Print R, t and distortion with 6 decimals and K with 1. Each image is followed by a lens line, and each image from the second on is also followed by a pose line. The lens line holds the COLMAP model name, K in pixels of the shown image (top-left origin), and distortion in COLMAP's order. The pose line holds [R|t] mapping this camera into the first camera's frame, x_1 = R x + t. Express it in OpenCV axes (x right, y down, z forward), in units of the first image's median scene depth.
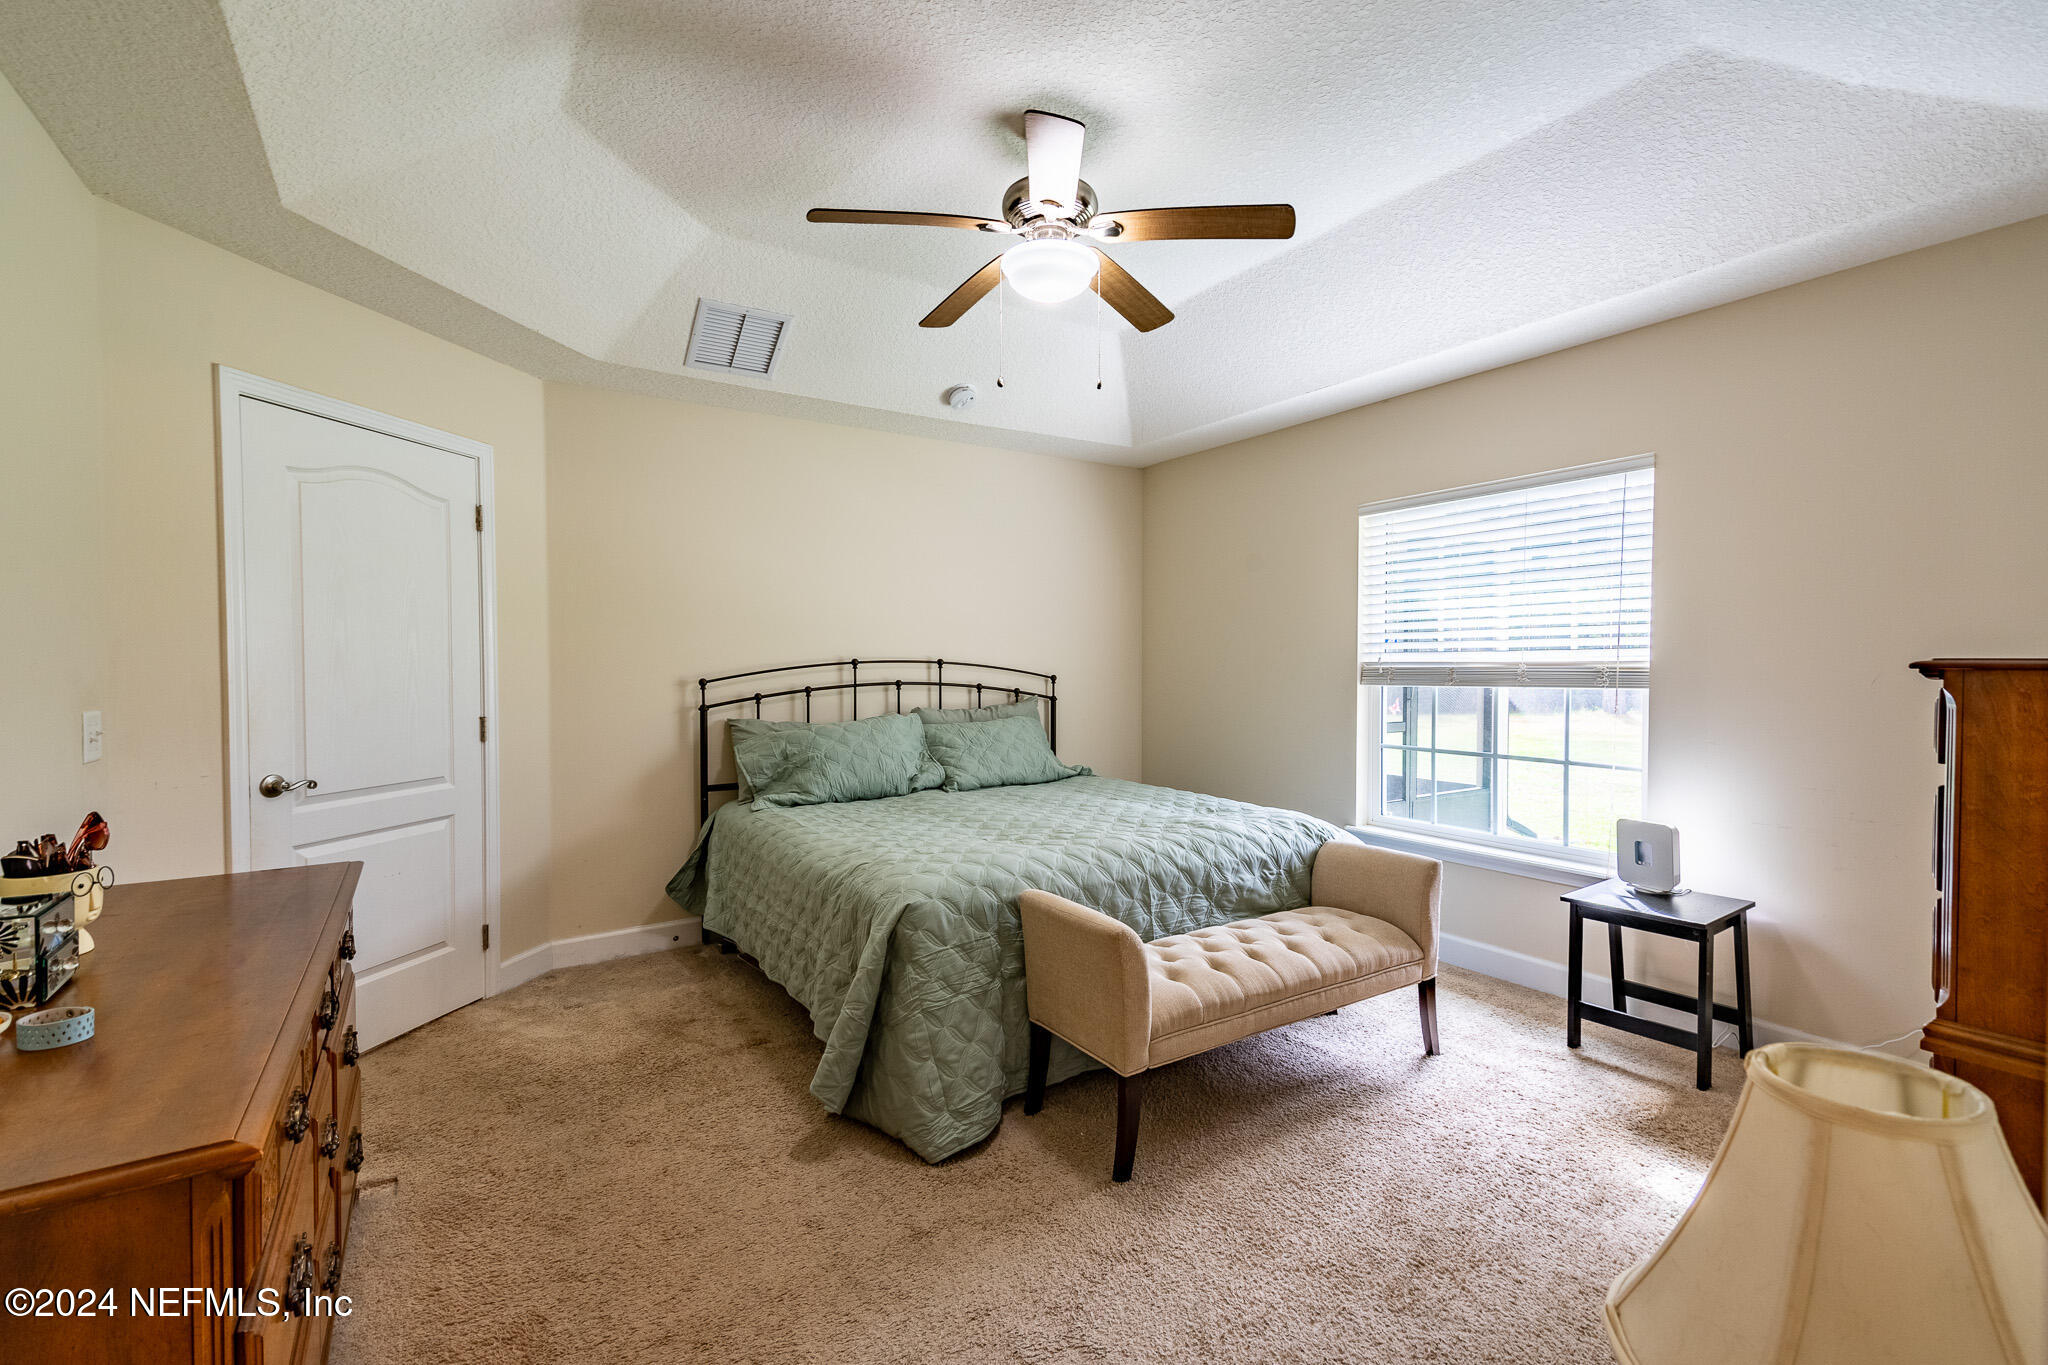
lens RADIAL K [[913.4, 0, 1030.7], [0, 913.4, 684.9], [0, 0, 1]] dist [0.002612, -0.000889]
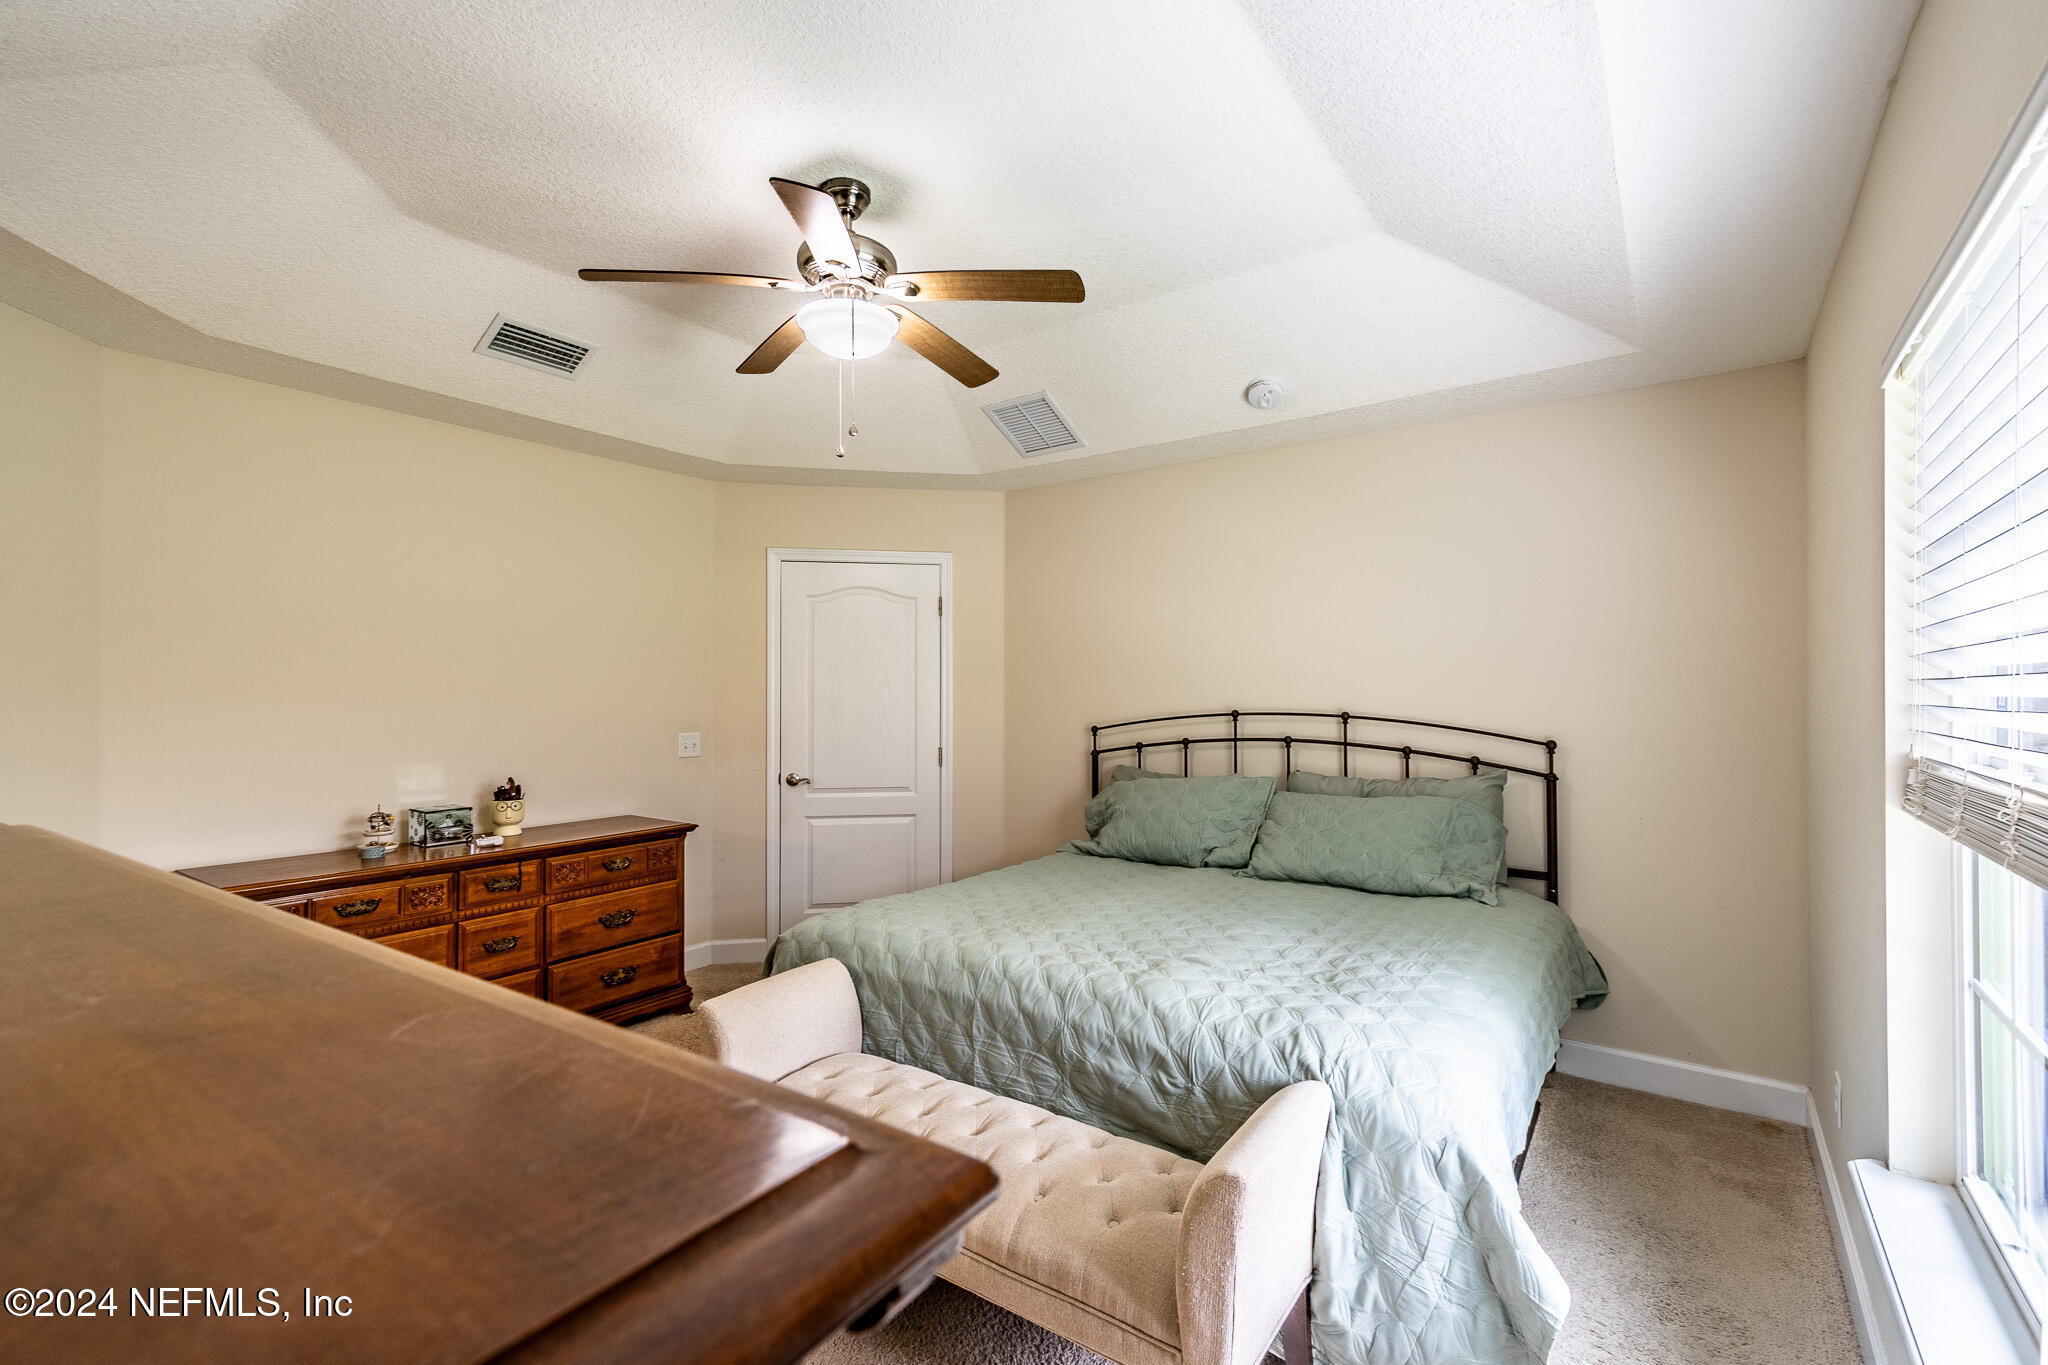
lens RADIAL K [[913.4, 0, 1030.7], [0, 913.4, 684.9], [0, 0, 1]] dist [0.002612, -0.000889]
pose [[0.344081, -0.003429, -0.938934, 0.650762], [-0.028315, 0.999501, -0.014026, -0.039189], [0.938513, 0.031412, 0.343812, 0.559707]]
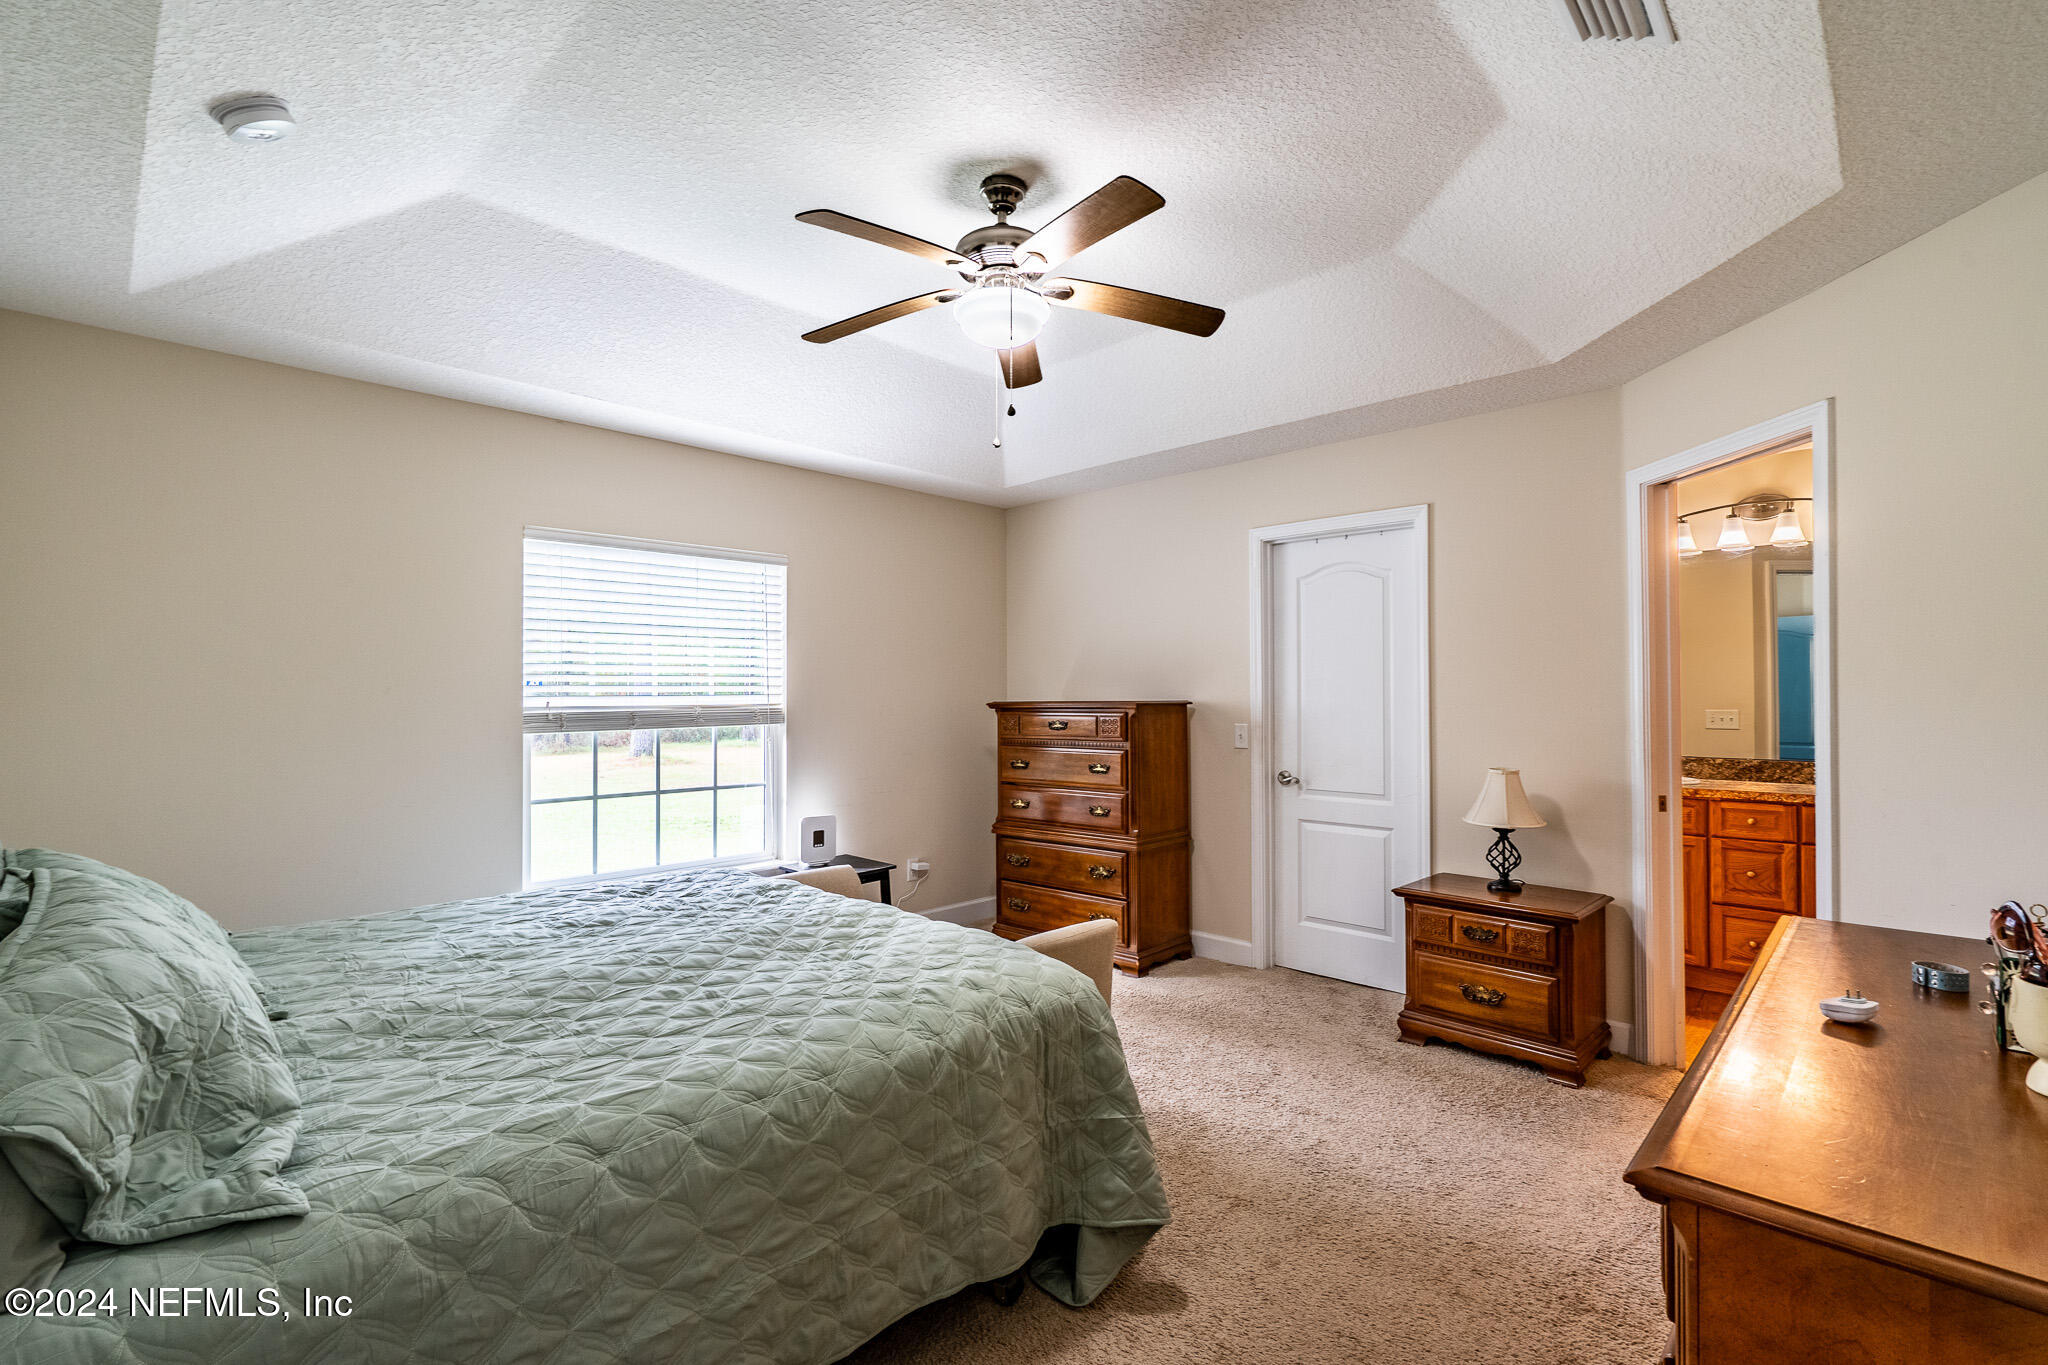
lens RADIAL K [[913.4, 0, 1030.7], [0, 913.4, 684.9], [0, 0, 1]] dist [0.002612, -0.000889]
pose [[-0.206705, 0.014391, 0.978297, -0.630845], [0.026988, 0.999595, -0.009002, -0.026866], [-0.978031, 0.024542, -0.207010, 0.772029]]
